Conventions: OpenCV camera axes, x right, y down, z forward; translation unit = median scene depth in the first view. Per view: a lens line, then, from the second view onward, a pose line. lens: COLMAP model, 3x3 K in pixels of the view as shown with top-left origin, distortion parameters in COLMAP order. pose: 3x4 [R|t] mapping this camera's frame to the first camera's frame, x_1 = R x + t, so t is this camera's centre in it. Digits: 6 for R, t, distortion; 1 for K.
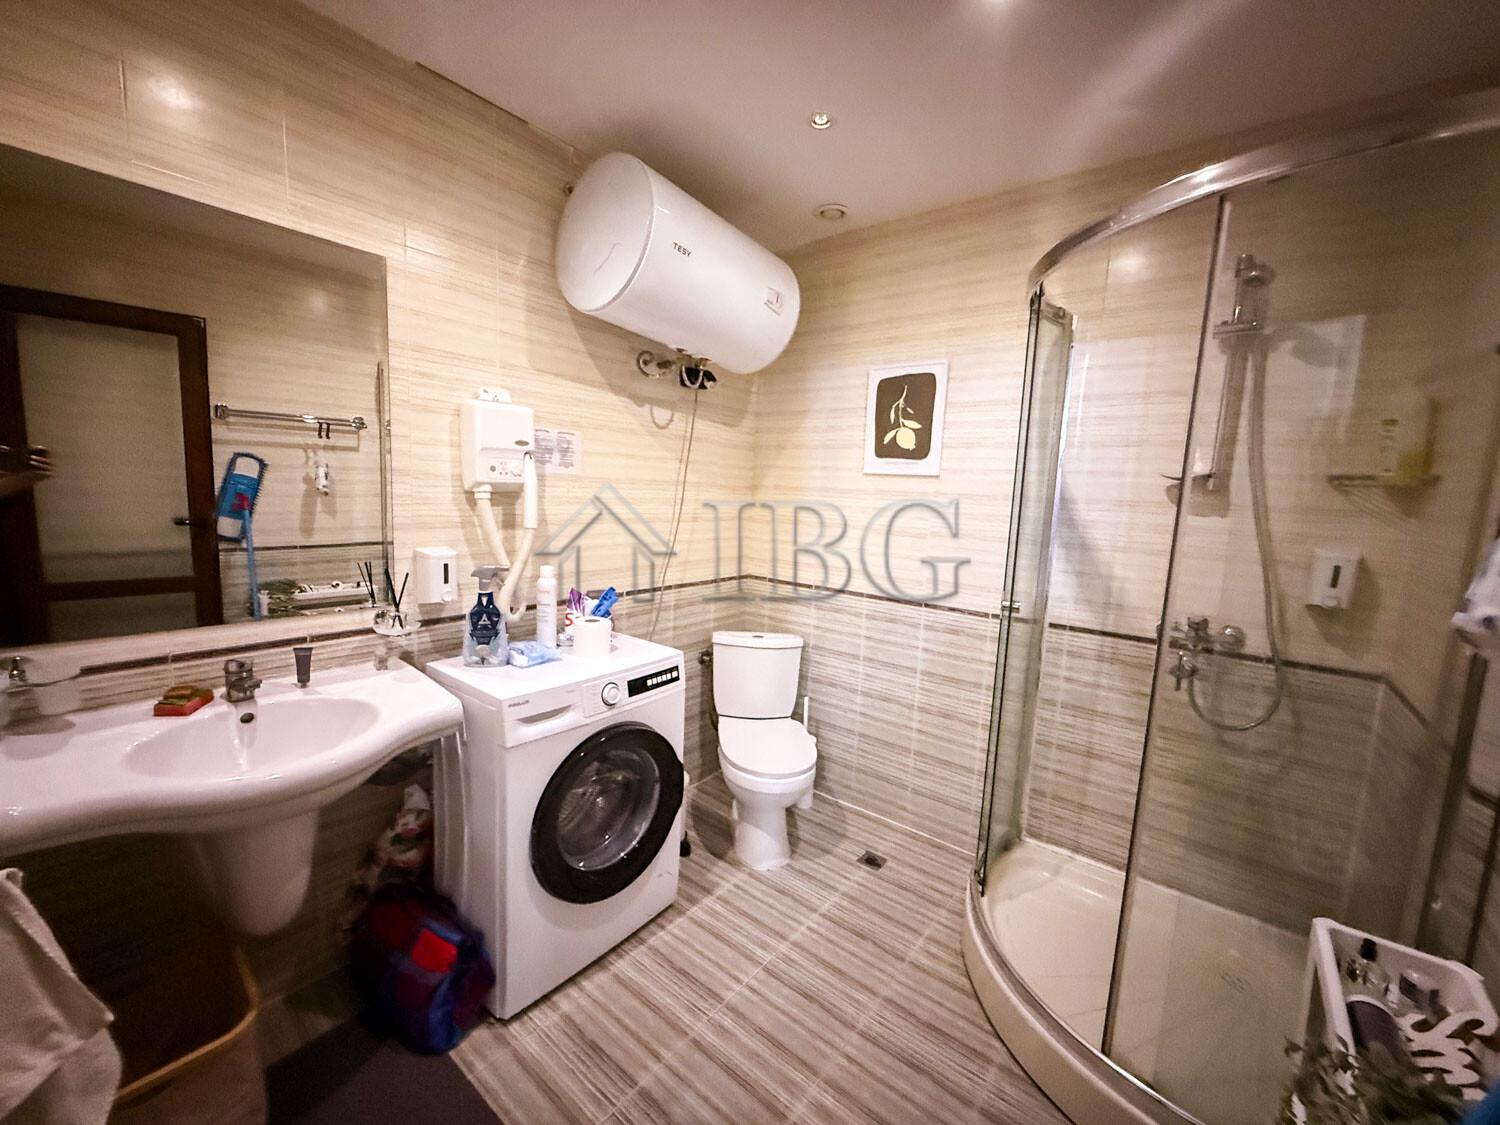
lens RADIAL K [[602.4, 0, 750.7], [0, 602.4, 563.3], [0, 0, 1]] dist [0.000507, -0.000170]
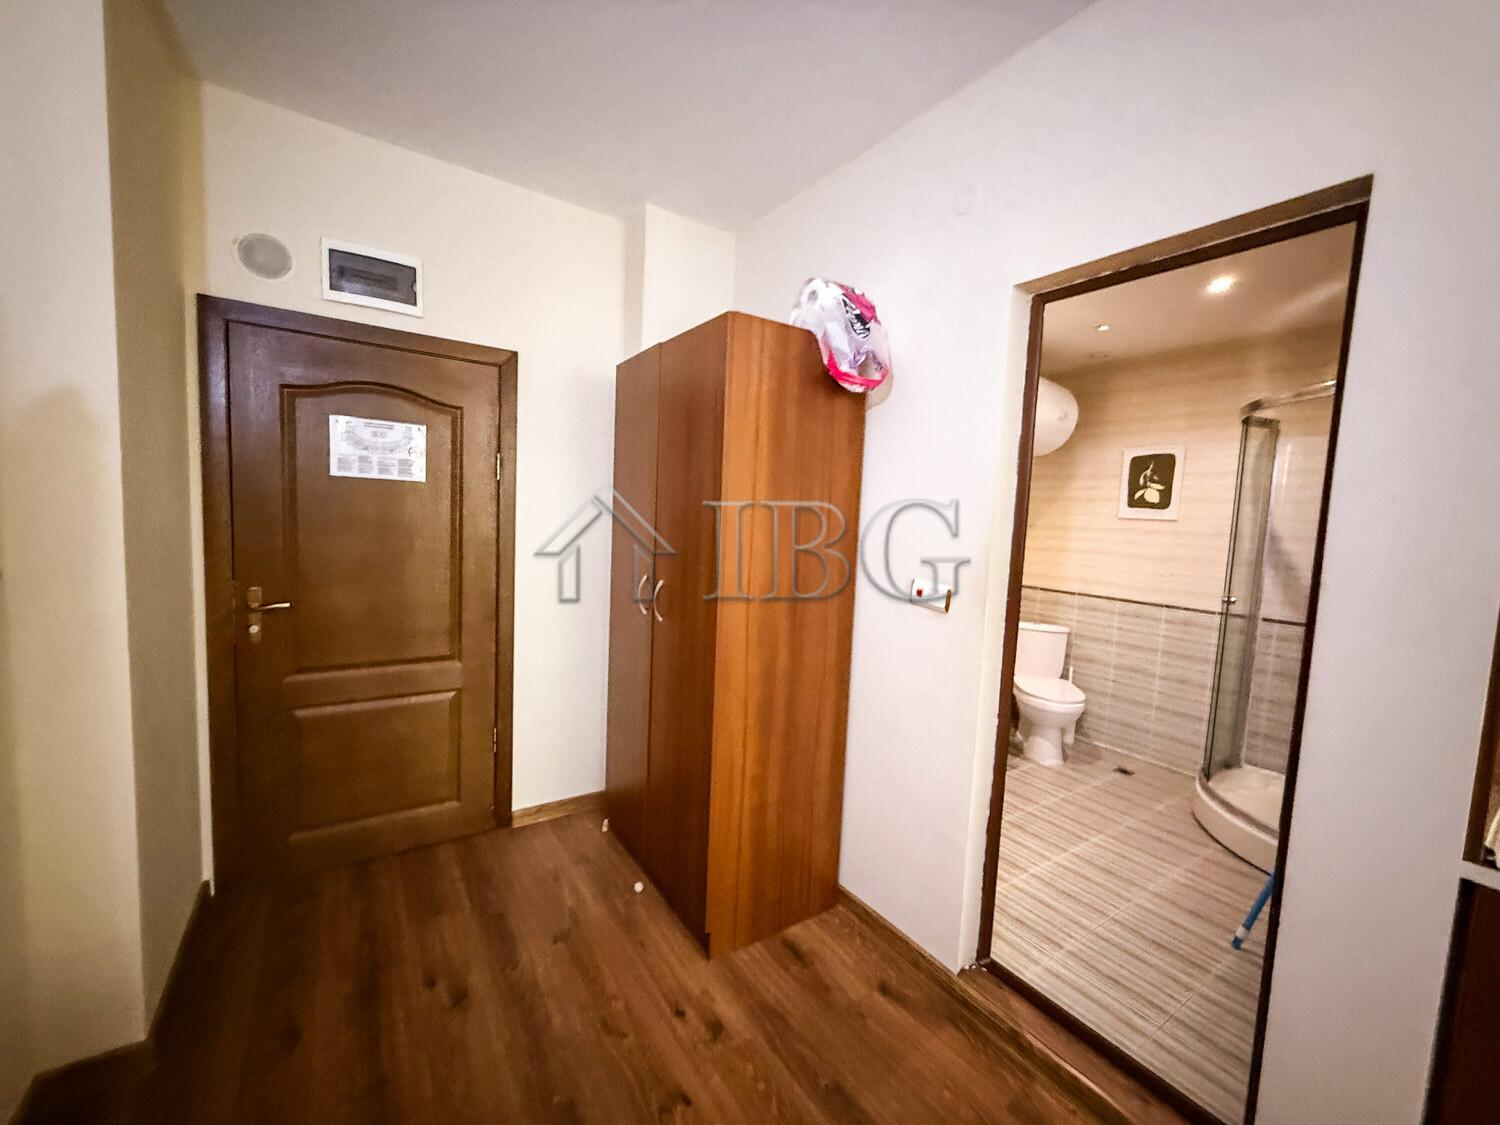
lens RADIAL K [[602.4, 0, 747.8], [0, 602.4, 563.6], [0, 0, 1]] dist [0.000507, -0.000170]
pose [[0.952962, 0.025183, -0.302043, -0.256084], [-0.040216, 0.998237, -0.043656, 0.073196], [0.300411, 0.053749, 0.952294, -0.761969]]
